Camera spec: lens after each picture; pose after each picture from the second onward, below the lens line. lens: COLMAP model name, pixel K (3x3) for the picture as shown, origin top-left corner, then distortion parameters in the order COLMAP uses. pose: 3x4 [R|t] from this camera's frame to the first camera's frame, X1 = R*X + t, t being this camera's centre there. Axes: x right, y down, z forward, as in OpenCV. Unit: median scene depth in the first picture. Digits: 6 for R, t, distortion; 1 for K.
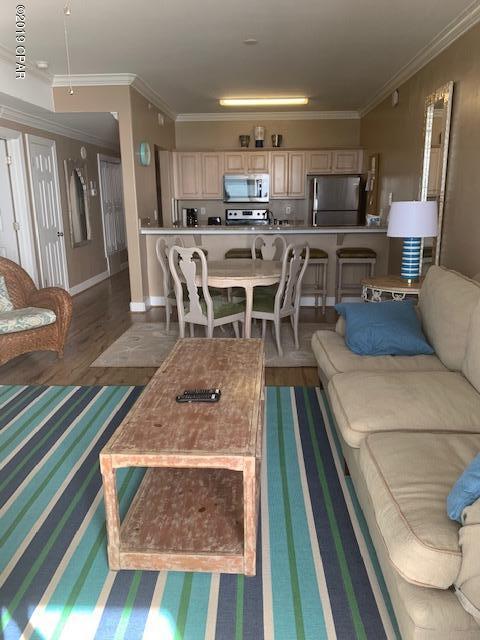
lens RADIAL K [[488.0, 0, 243.0], [0, 488.0, 319.3], [0, 0, 1]] dist [0.045813, -0.061209]
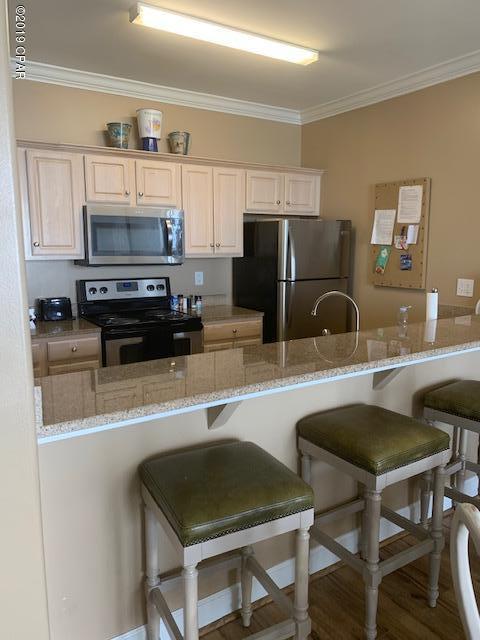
lens RADIAL K [[488.0, 0, 243.0], [0, 488.0, 319.3], [0, 0, 1]] dist [0.045813, -0.061209]
pose [[0.802599, -0.084785, 0.590462, -0.368671], [0.135371, 0.989910, -0.041864, -0.303613], [-0.580955, 0.113532, 0.805979, 1.122122]]
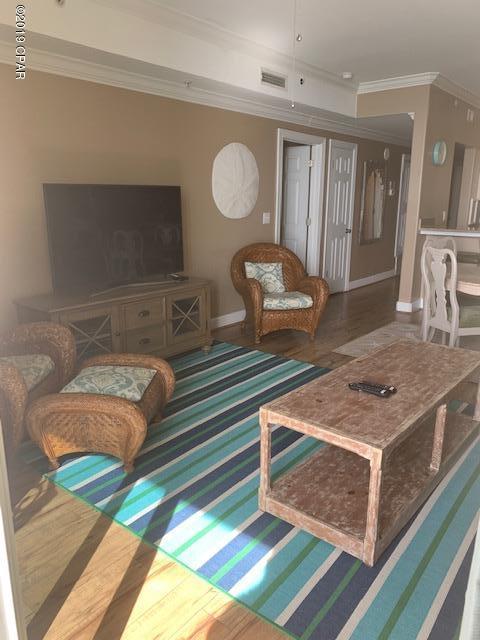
lens RADIAL K [[488.0, 0, 243.0], [0, 488.0, 319.3], [0, 0, 1]] dist [0.045813, -0.061209]
pose [[0.806733, 0.158529, -0.569254, 0.133962], [-0.159032, 0.986046, 0.049223, 0.003271], [0.569114, 0.050820, 0.820687, -0.006980]]
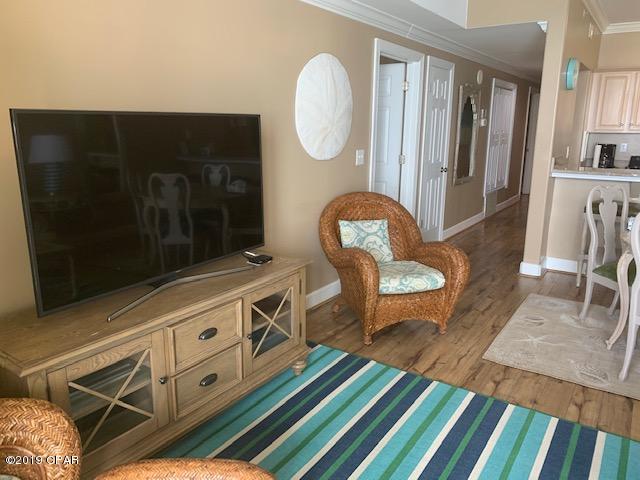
lens RADIAL K [[488.0, 0, 322.4], [0, 488.0, 231.3], [0, 0, 1]] dist [0.045813, -0.061209]
pose [[0.858428, 0.129793, -0.496241, -0.173425], [-0.145204, 0.989373, 0.007591, -0.061752], [0.491953, 0.065540, 0.868152, 0.224443]]
